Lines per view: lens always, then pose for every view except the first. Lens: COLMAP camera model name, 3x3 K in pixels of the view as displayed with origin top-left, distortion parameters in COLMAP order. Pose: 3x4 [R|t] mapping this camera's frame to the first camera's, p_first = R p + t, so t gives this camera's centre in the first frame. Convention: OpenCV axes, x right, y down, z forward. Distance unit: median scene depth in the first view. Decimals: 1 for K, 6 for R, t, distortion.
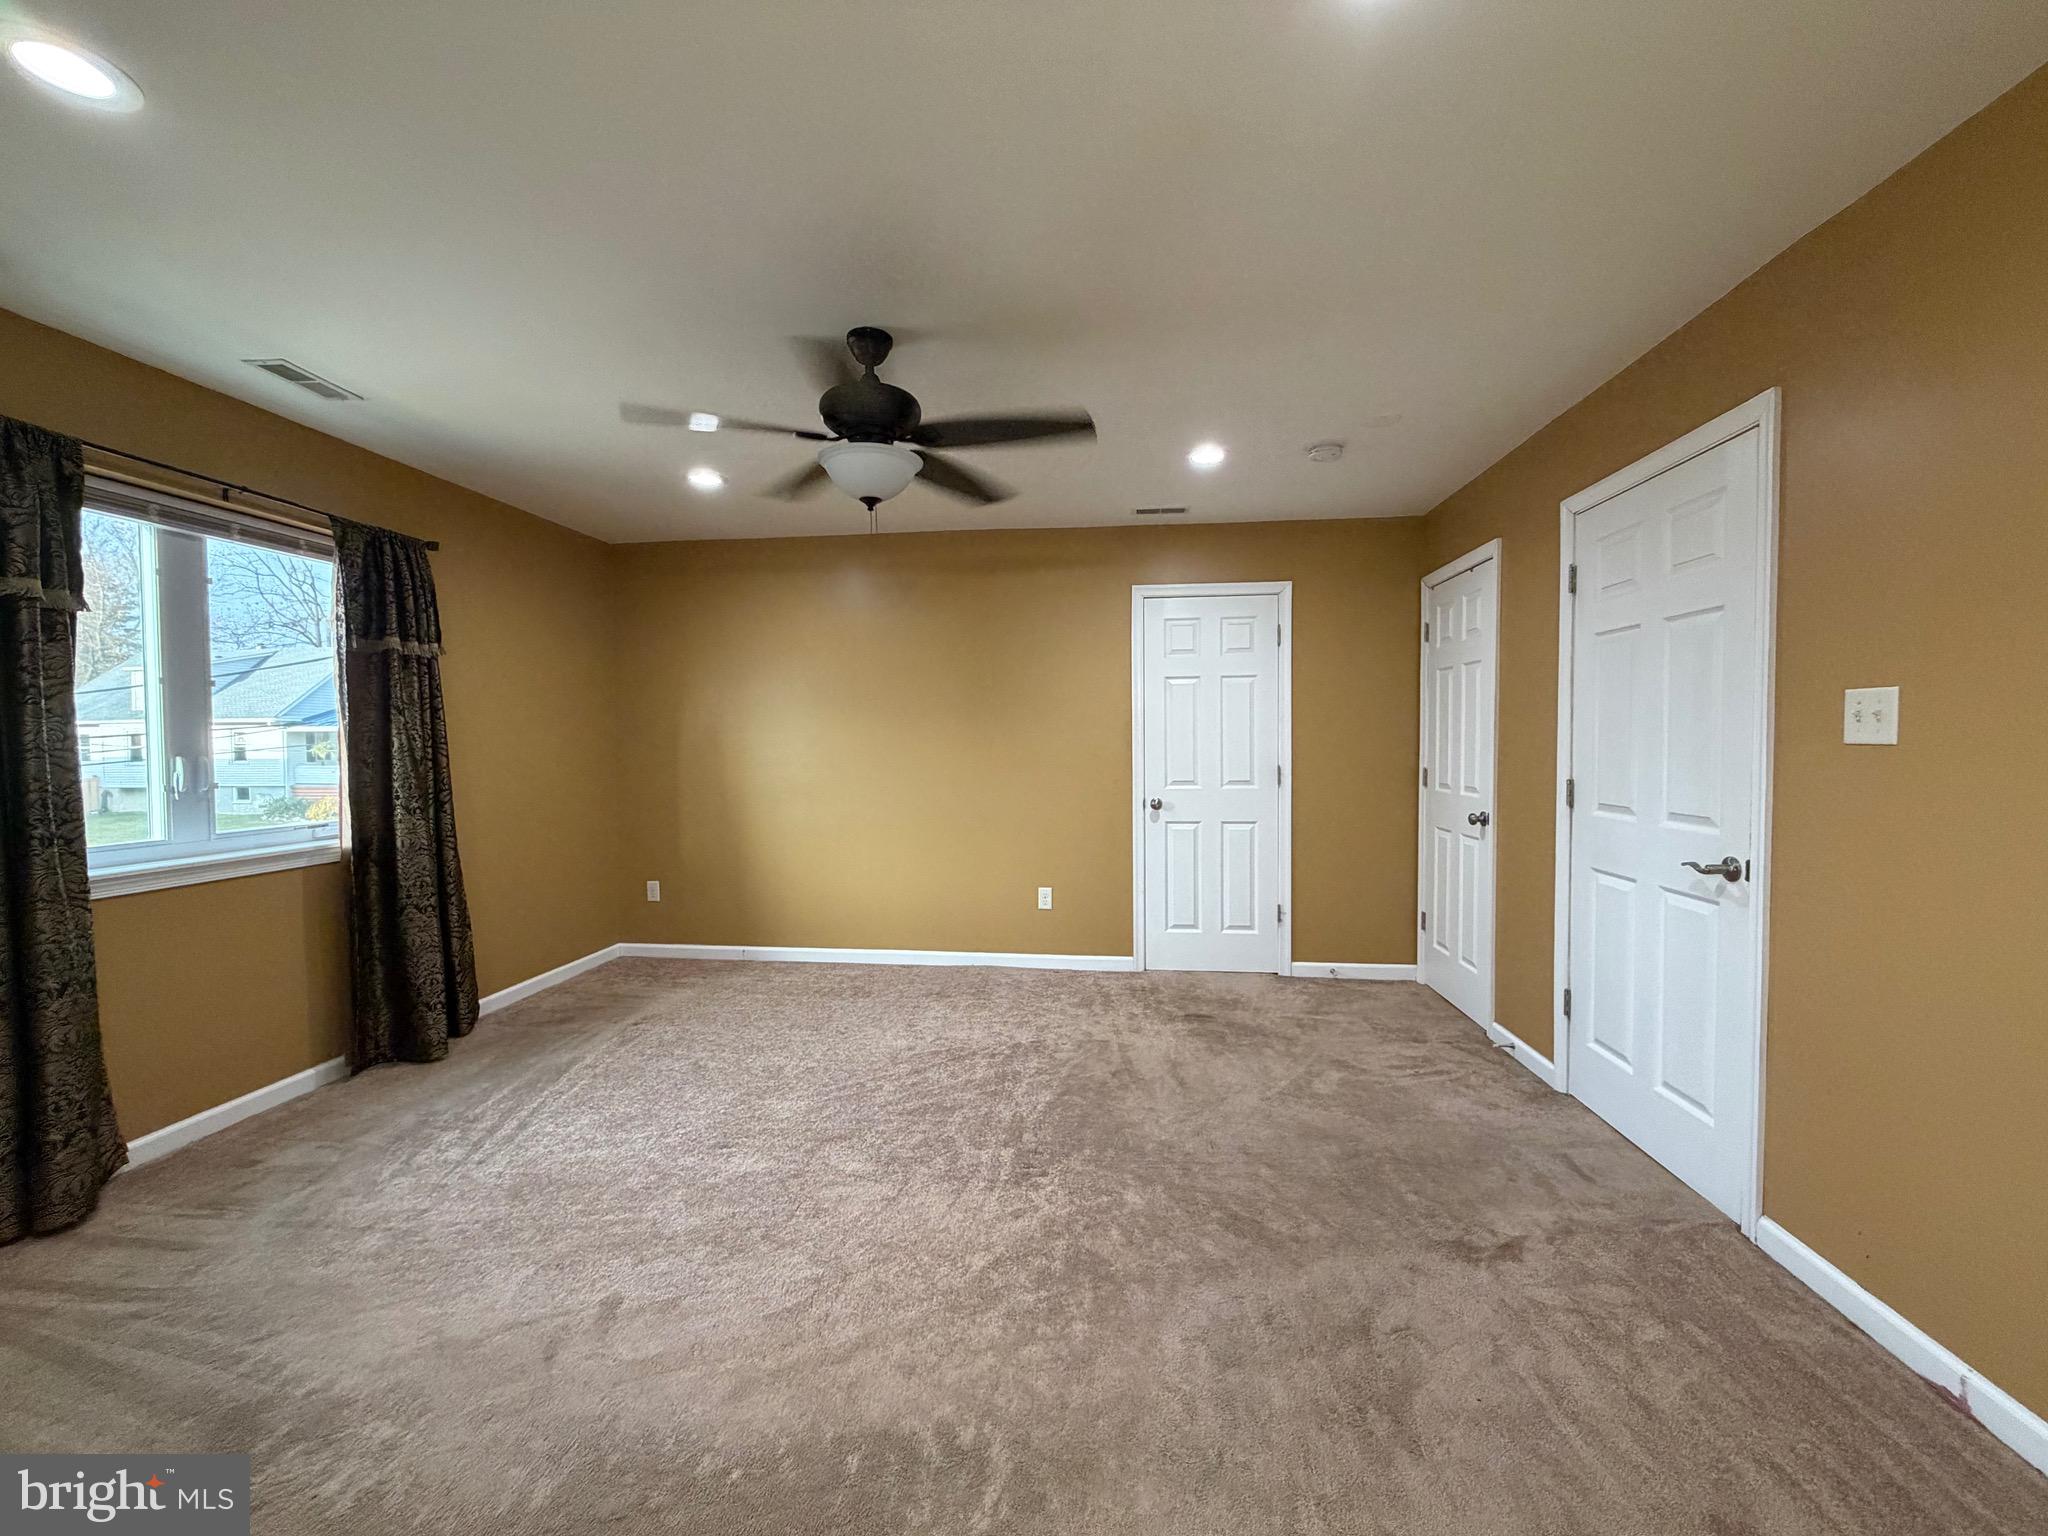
lens RADIAL K [[813.3, 0, 1020.1], [0, 813.3, 767.0], [0, 0, 1]] dist [0.000382, -0.000051]
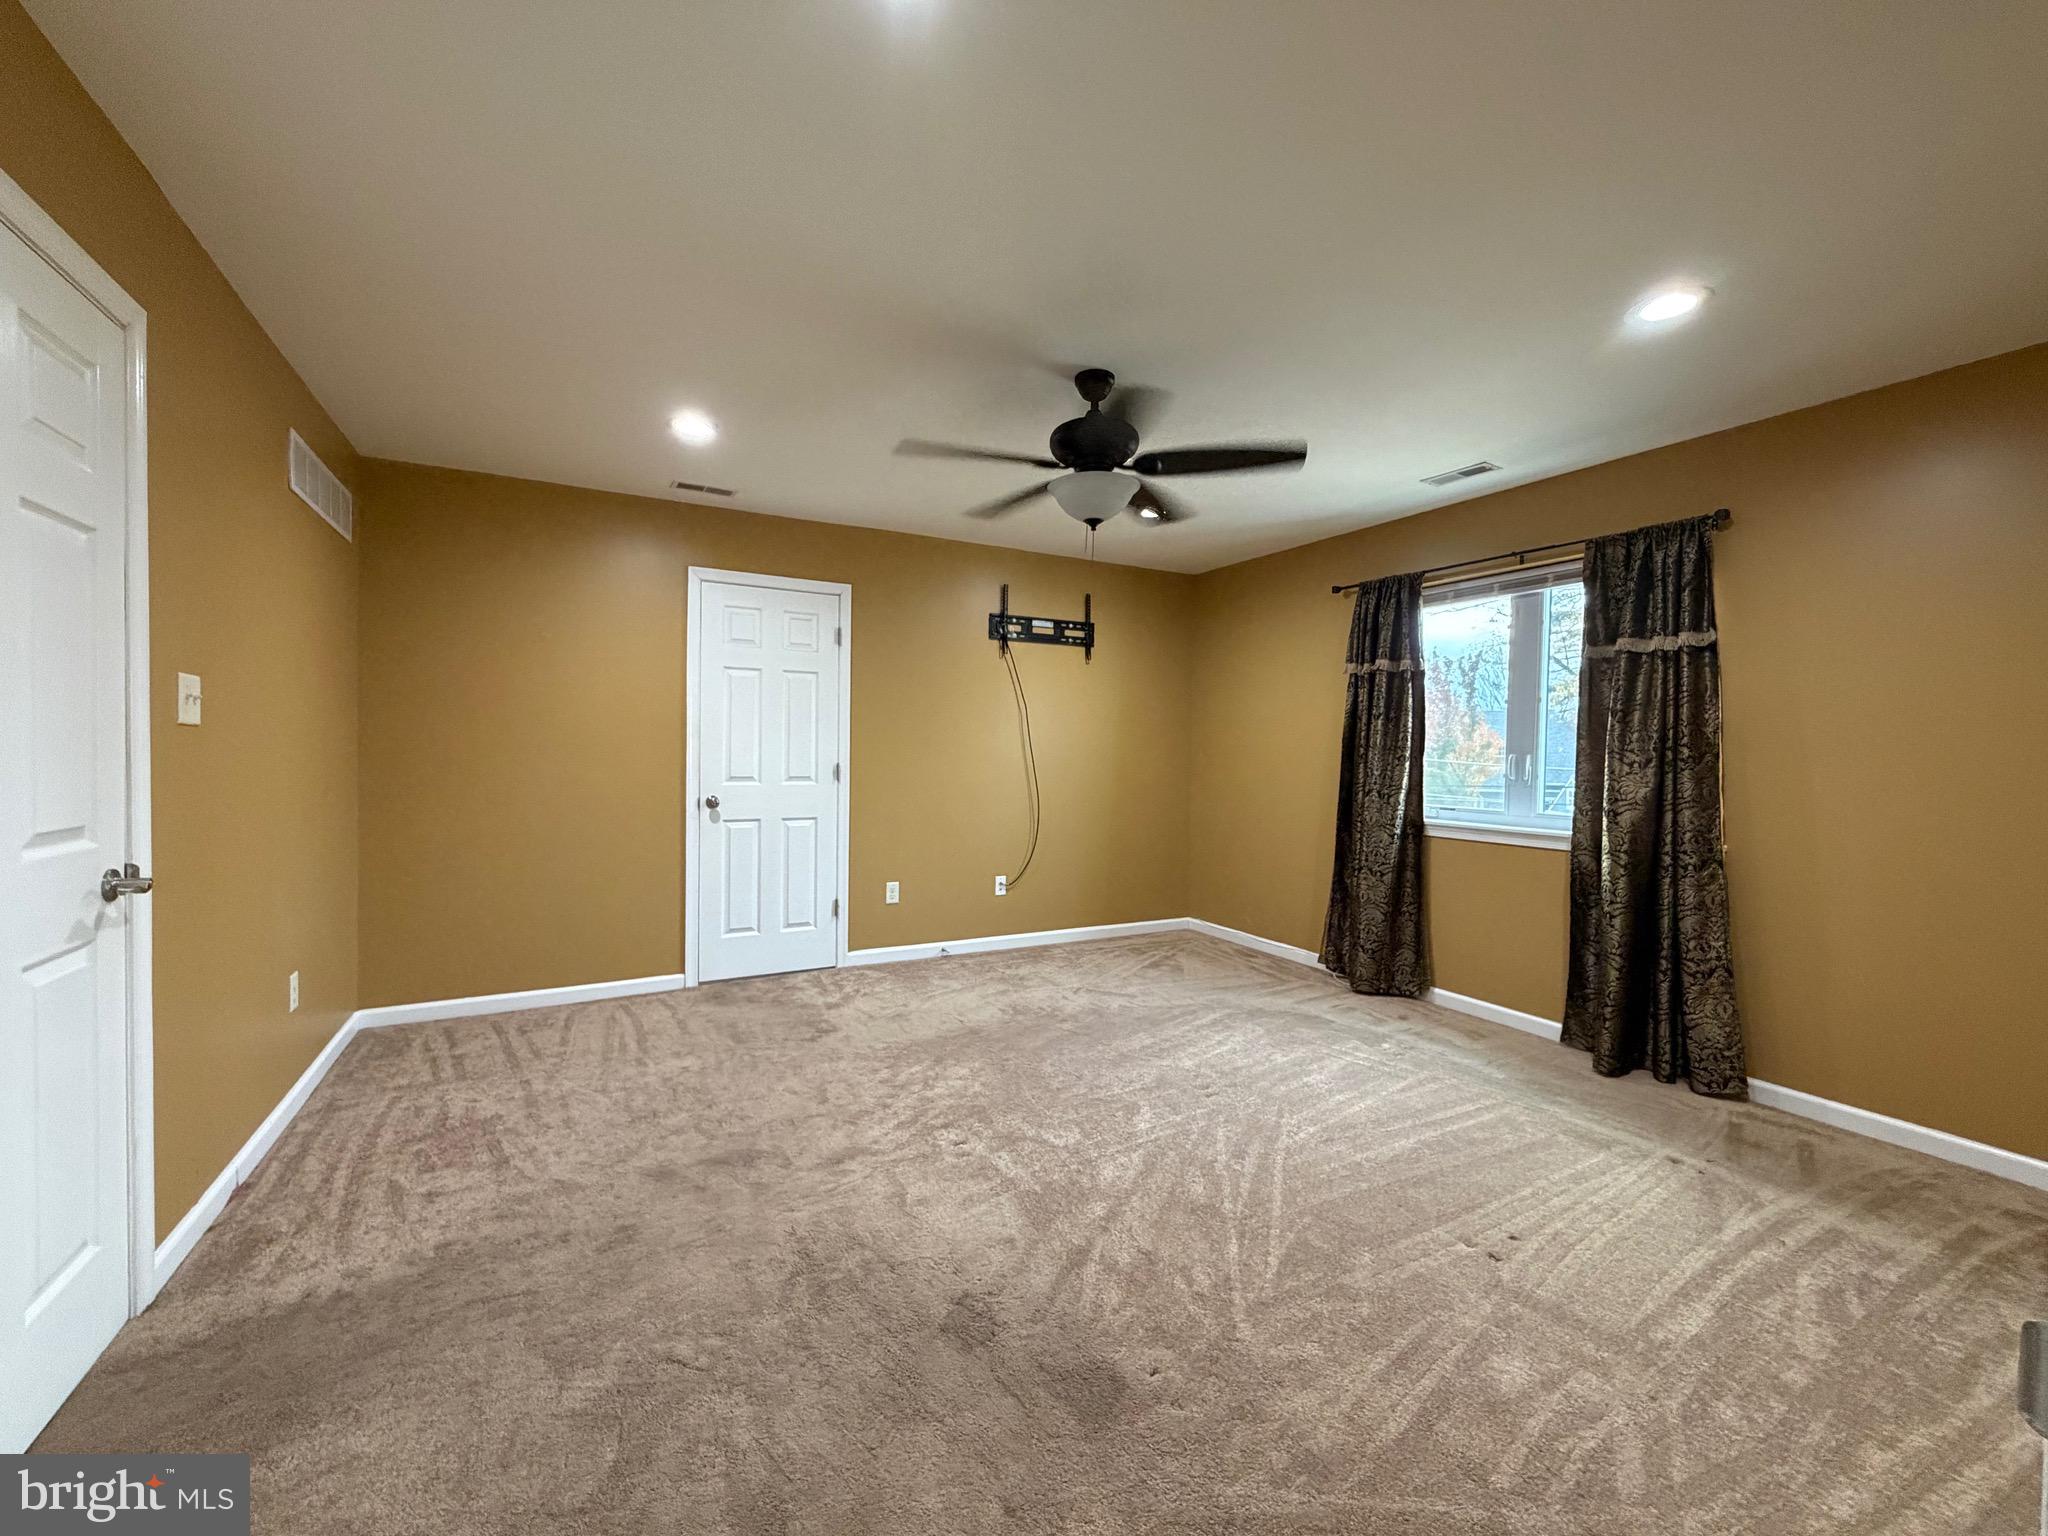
lens RADIAL K [[828.7, 0, 1020.5], [0, 828.7, 767.1], [0, 0, 1]] dist [0.006070, -0.000230]
pose [[-0.818694, 0.005233, -0.574205, 0.510654], [-0.028908, 0.998315, 0.050316, -0.039813], [0.573501, 0.057793, -0.817164, 1.730200]]
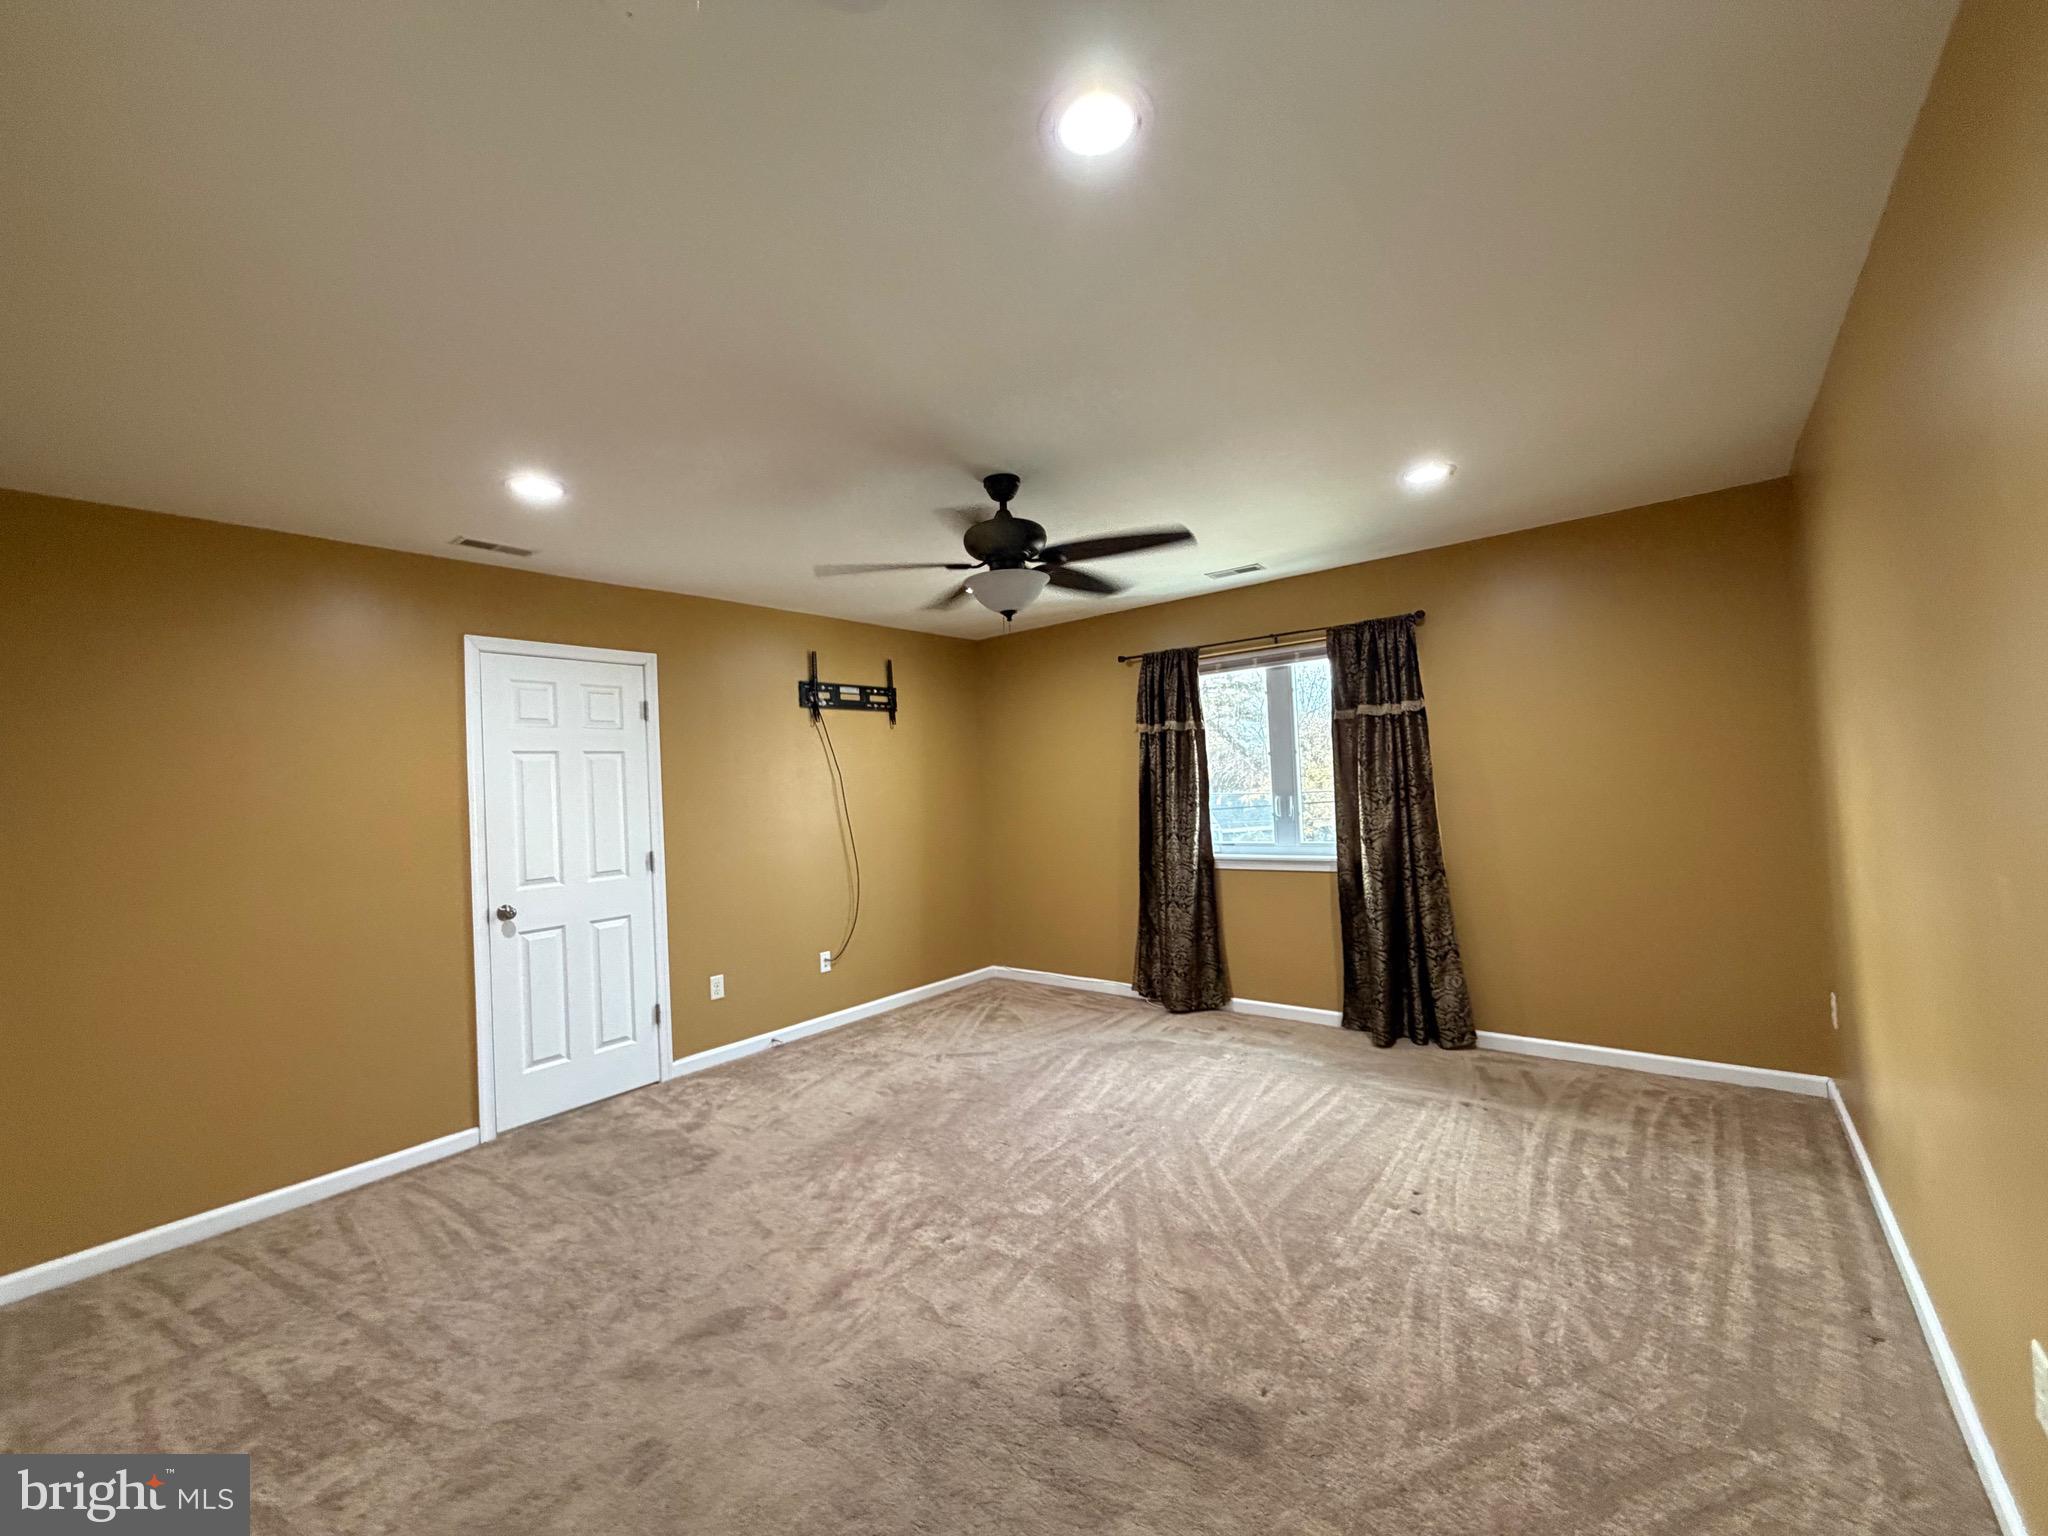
lens RADIAL K [[828.7, 0, 1020.5], [0, 828.7, 767.1], [0, 0, 1]] dist [0.006070, -0.000230]
pose [[-0.531344, 0.013220, -0.847053, 0.773621], [0.023760, 0.999717, 0.000698, -0.091936], [0.846823, -0.019755, -0.531508, 1.510720]]
